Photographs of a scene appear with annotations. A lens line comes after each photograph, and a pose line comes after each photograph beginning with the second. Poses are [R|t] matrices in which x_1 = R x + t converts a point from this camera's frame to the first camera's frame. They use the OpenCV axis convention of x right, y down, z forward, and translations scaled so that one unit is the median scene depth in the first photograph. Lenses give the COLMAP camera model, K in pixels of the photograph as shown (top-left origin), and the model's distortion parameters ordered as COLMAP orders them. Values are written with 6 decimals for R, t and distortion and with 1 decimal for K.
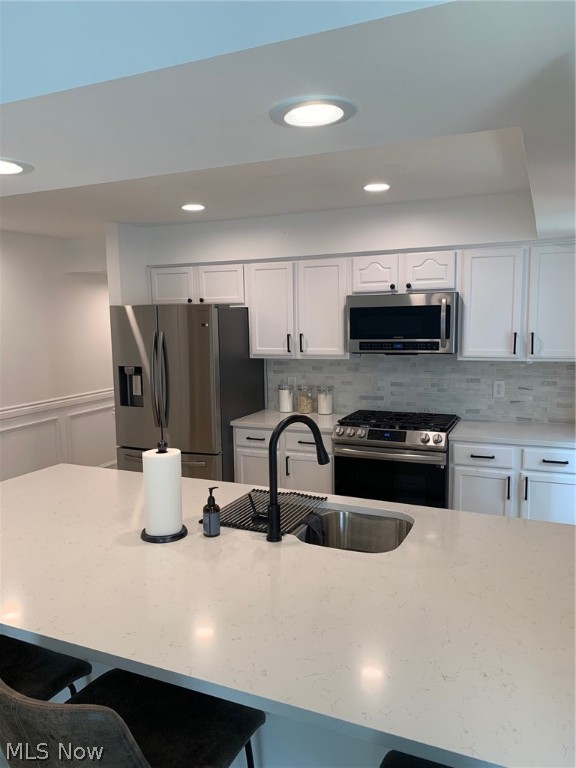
lens RADIAL K [[586.3, 0, 287.4], [0, 586.3, 386.4], [0, 0, 1]] dist [0.035770, -0.023536]
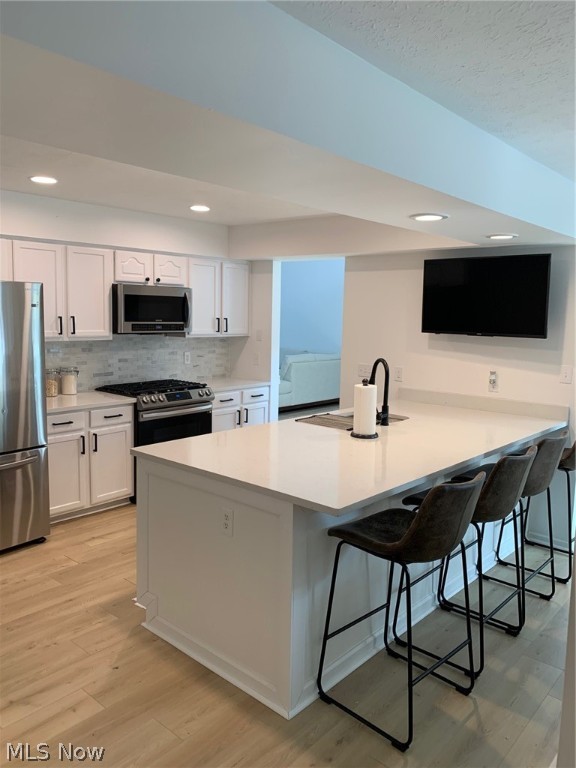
lens RADIAL K [[586.3, 0, 289.9], [0, 586.3, 381.4], [0, 0, 1]] dist [0.035770, -0.023536]
pose [[0.277865, -0.094546, 0.955956, -0.906210], [0.081065, 0.993903, 0.074737, -0.024001], [-0.957194, 0.056728, 0.283835, 0.361708]]
